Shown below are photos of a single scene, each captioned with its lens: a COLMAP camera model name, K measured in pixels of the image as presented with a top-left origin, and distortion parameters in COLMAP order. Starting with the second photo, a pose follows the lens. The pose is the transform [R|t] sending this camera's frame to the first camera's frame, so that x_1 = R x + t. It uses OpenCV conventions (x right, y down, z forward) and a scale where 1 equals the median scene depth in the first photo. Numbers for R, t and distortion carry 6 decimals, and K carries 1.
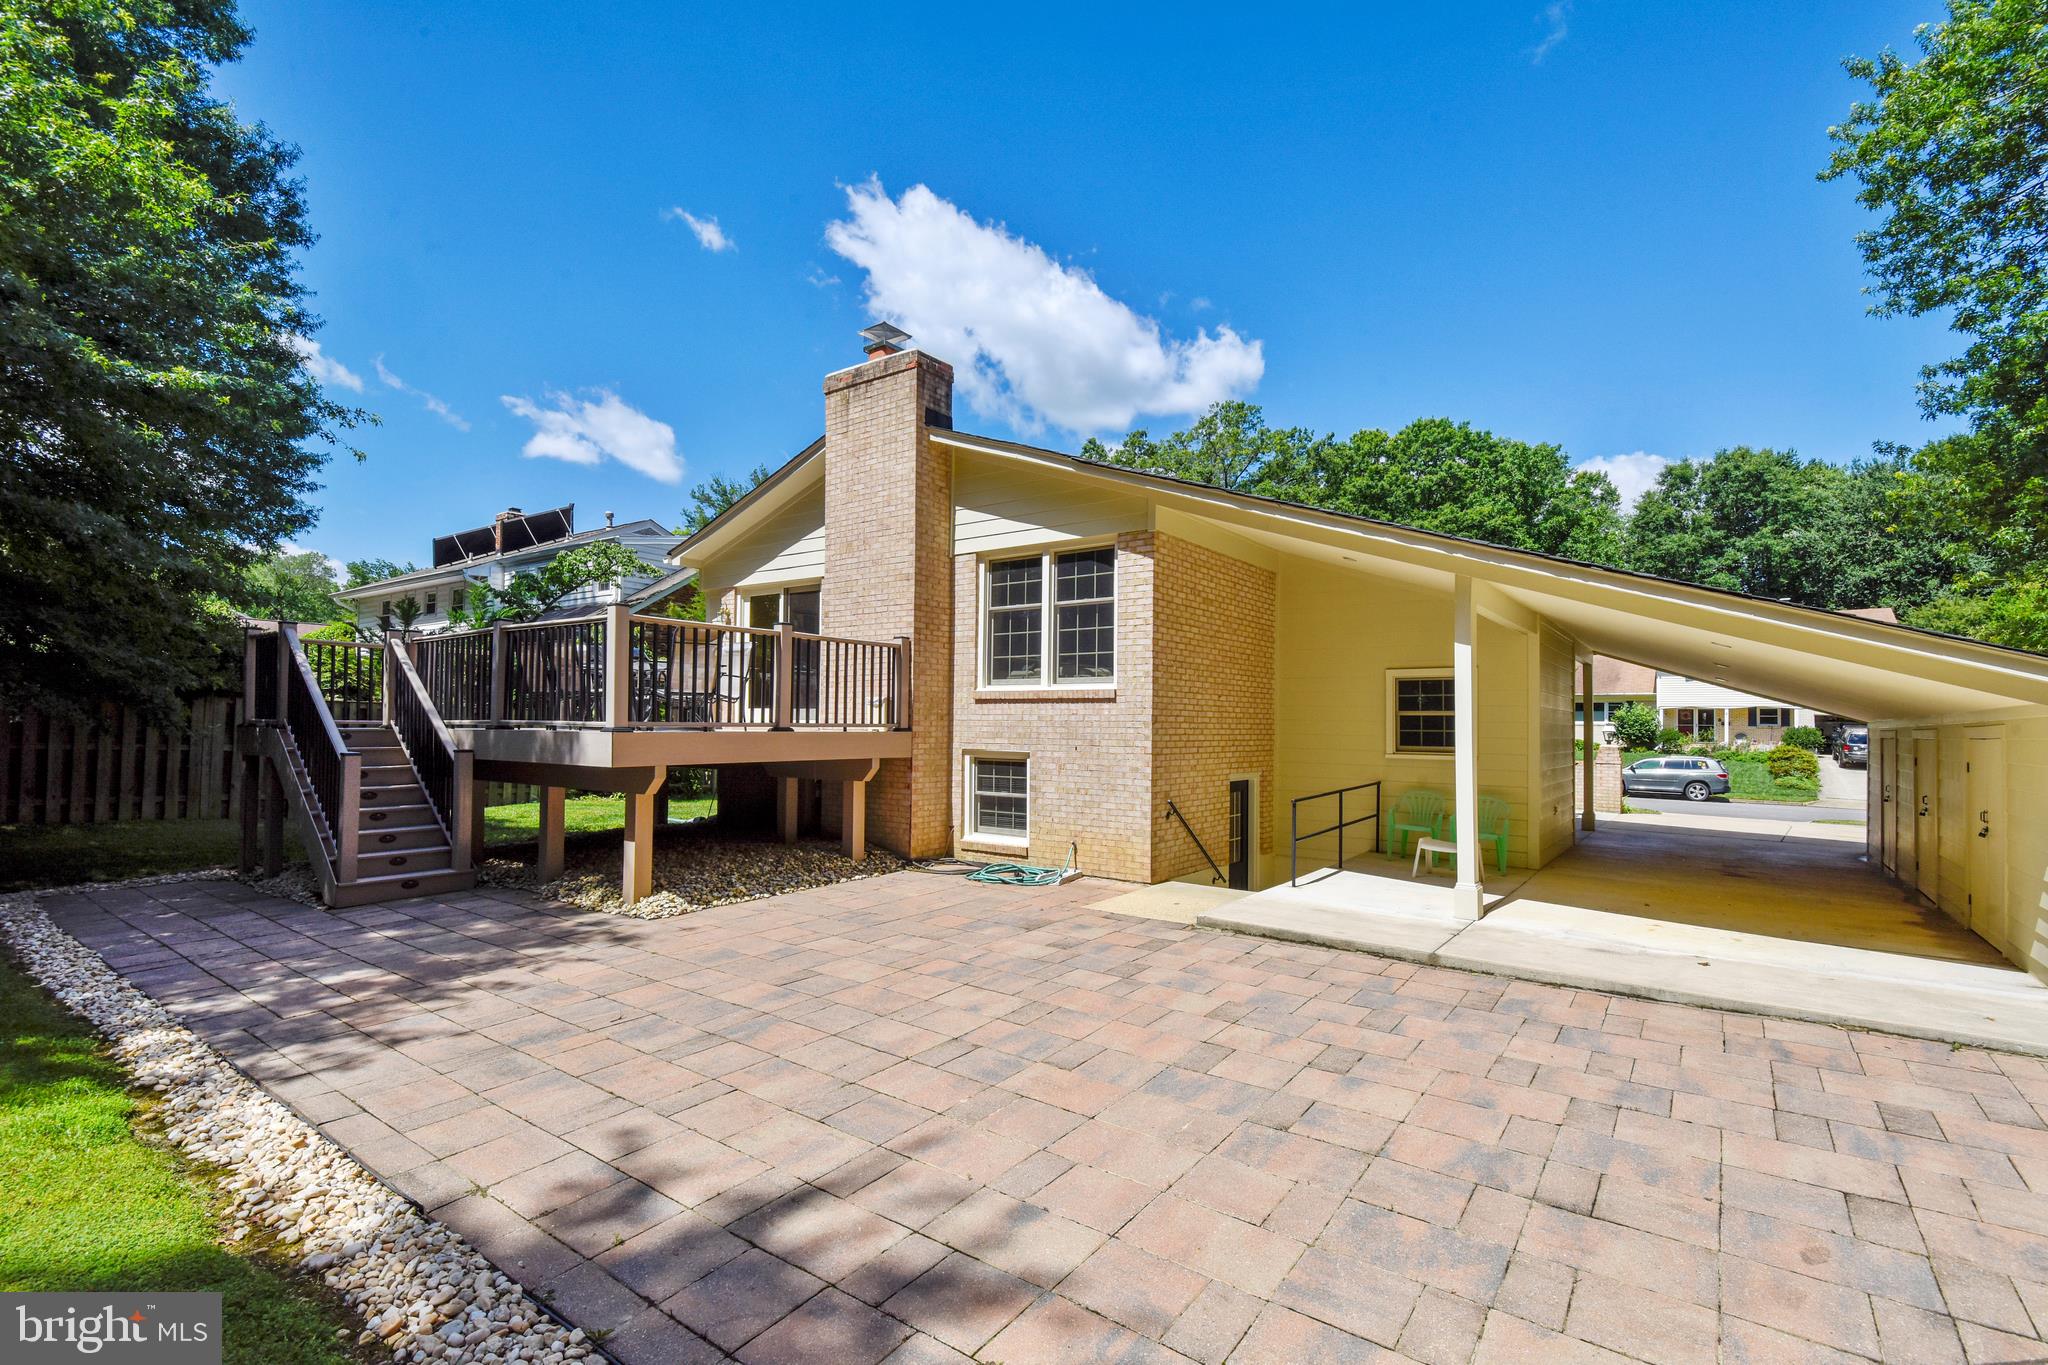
lens RADIAL K [[939.0, 0, 1020.1], [0, 939.0, 695.0], [0, 0, 1]] dist [0.030033, -0.023877]
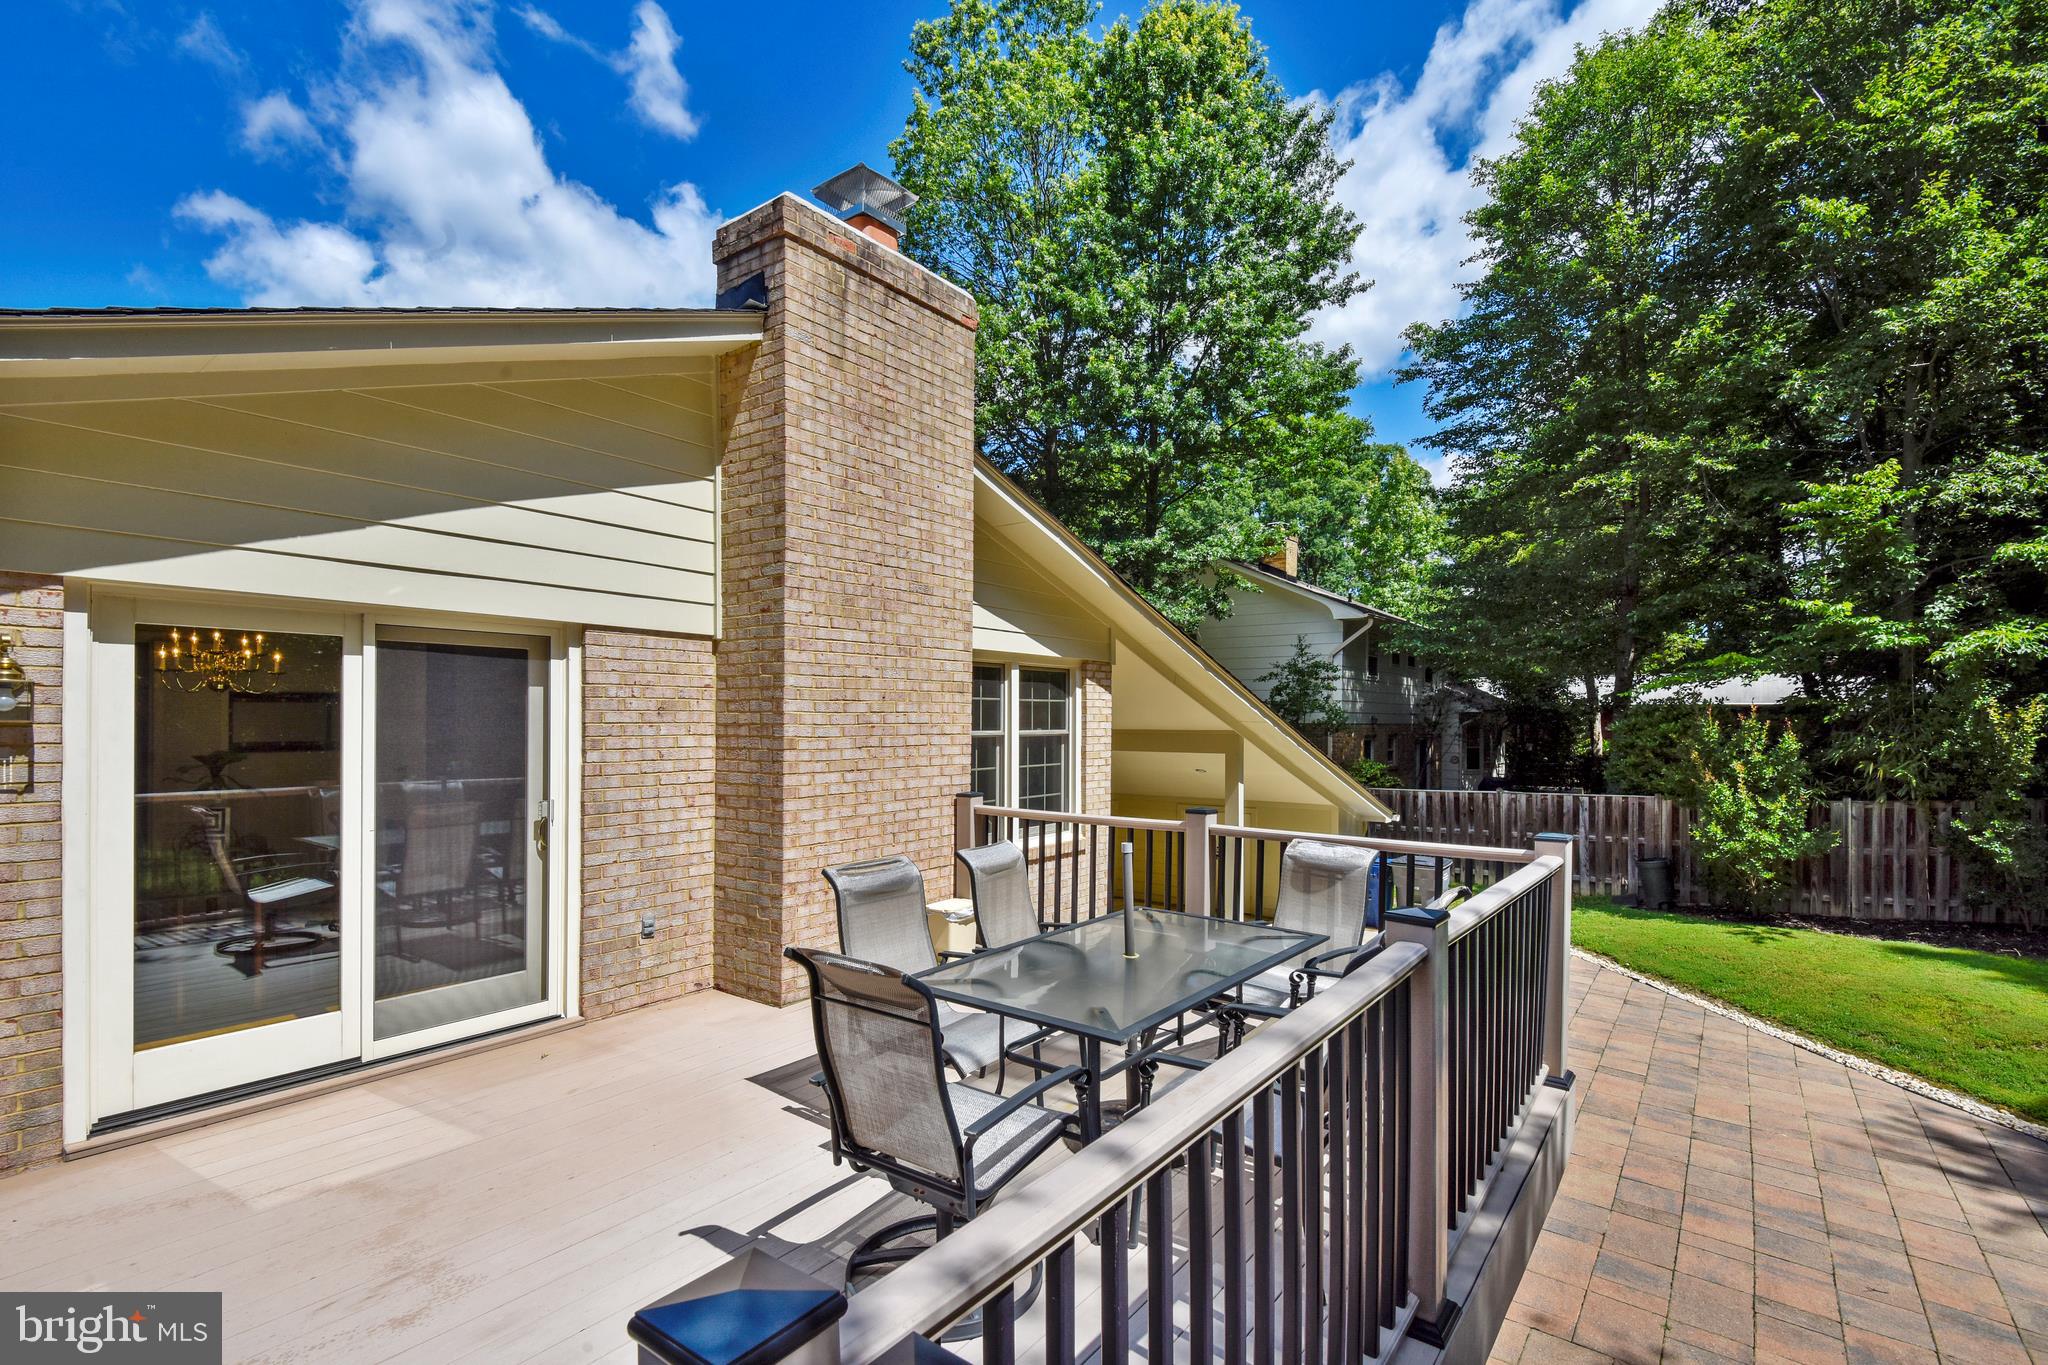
lens RADIAL K [[954.0, 0, 1027.8], [0, 954.0, 717.4], [0, 0, 1]] dist [-0.017556, 0.000526]
pose [[0.001800, -0.012607, 0.999919, -0.685924], [-0.037742, 0.999207, 0.012666, -0.113718], [-0.999286, -0.037762, 0.001323, 0.939300]]
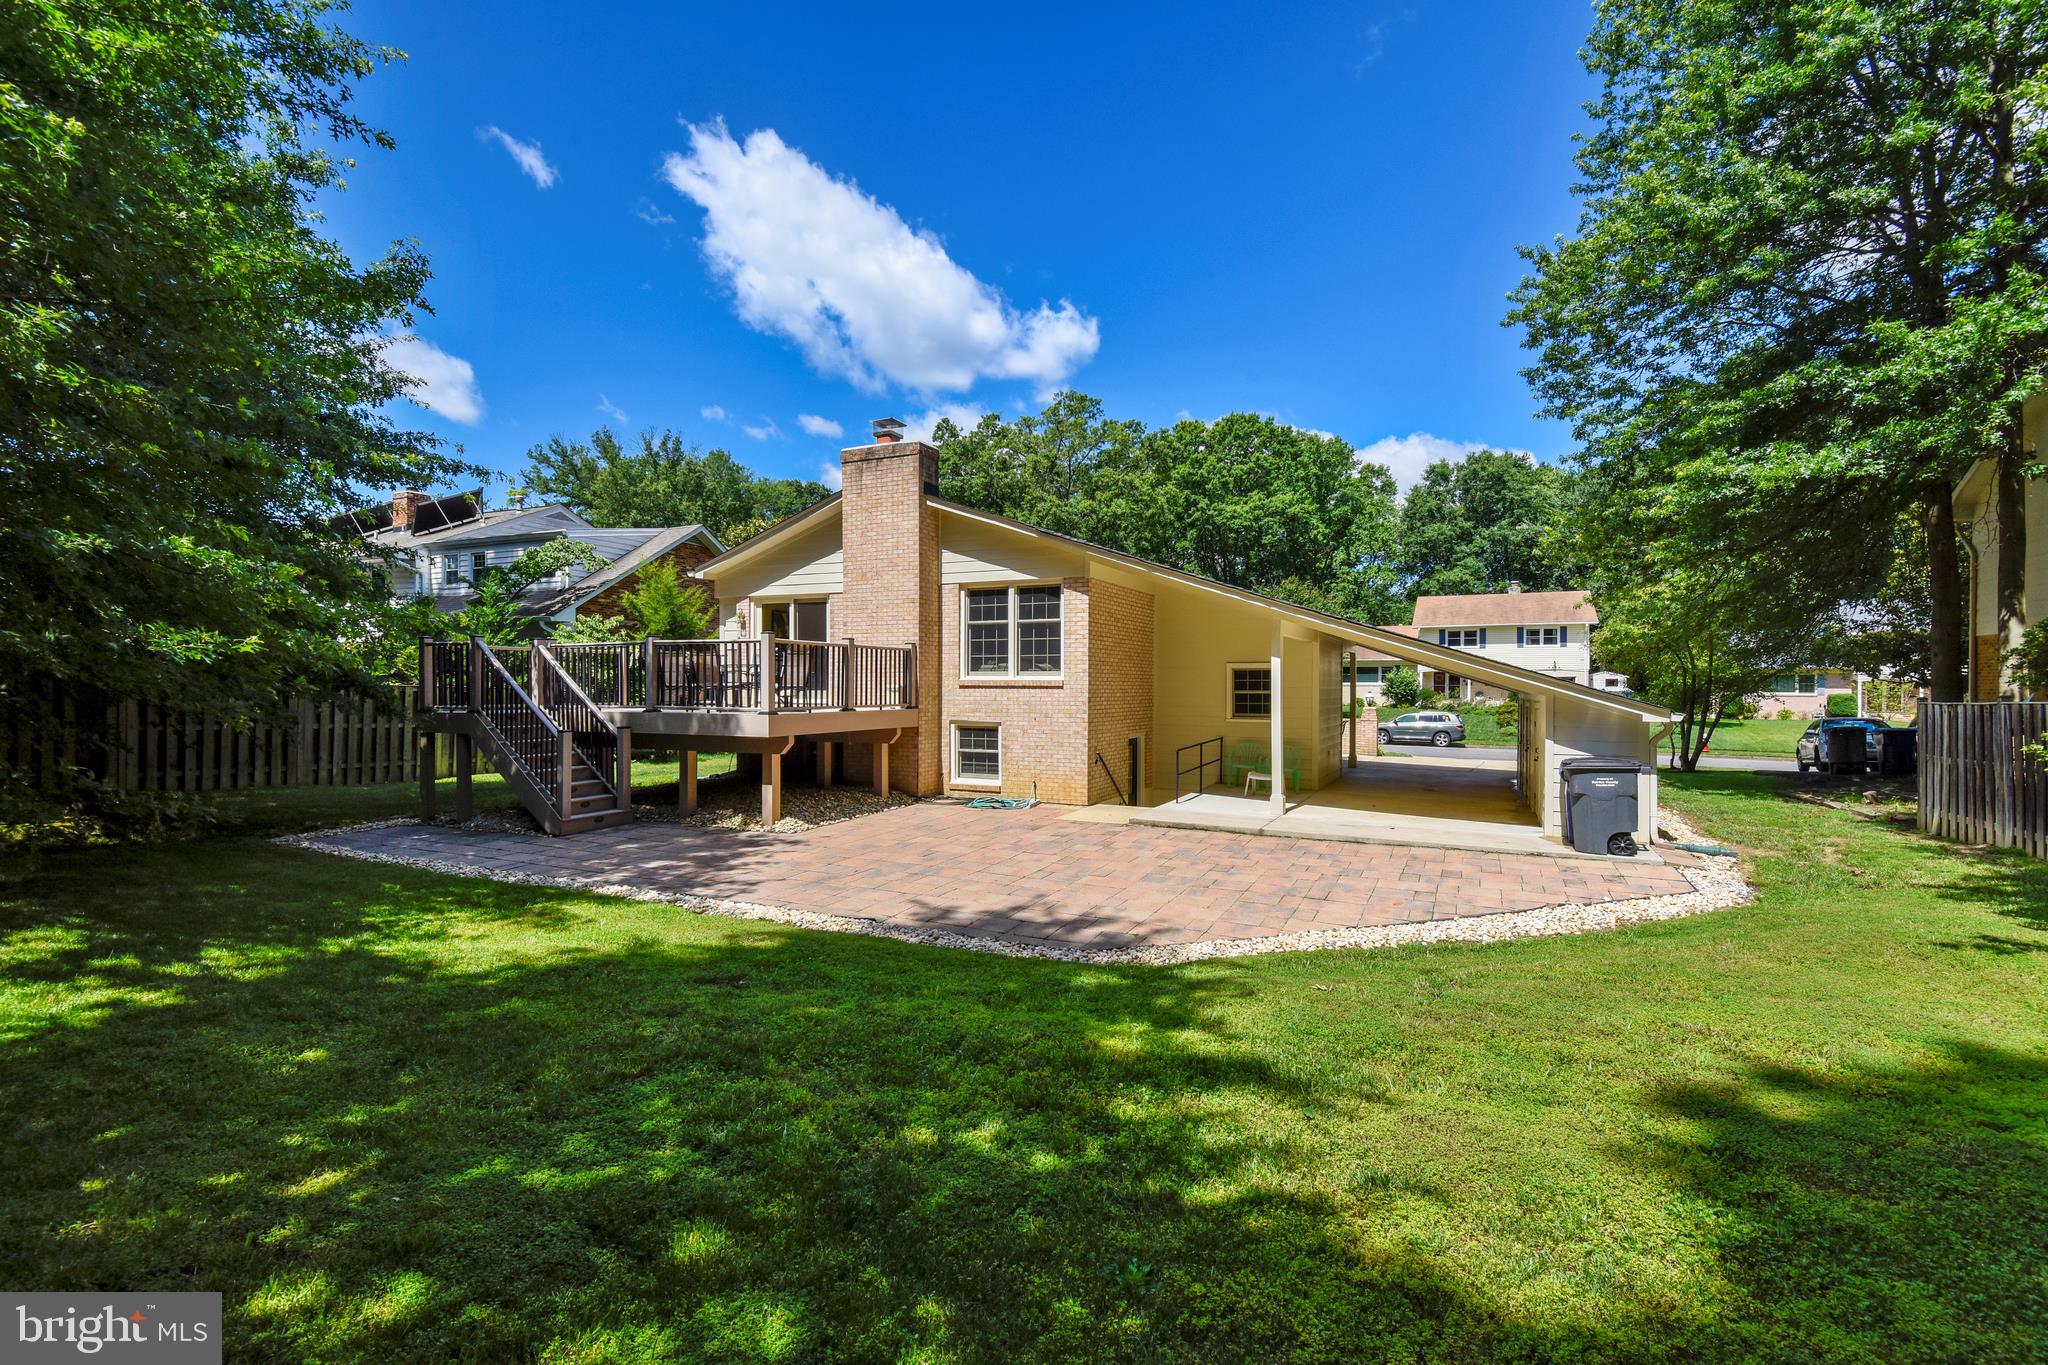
lens RADIAL K [[946.9, 0, 1014.4], [0, 946.9, 680.7], [0, 0, 1]] dist [0.024268, -0.000016]
pose [[0.983912, -0.006963, 0.178517, -0.222567], [0.001846, 0.999583, 0.028817, -0.044078], [-0.178643, -0.028024, 0.983515, -0.444184]]
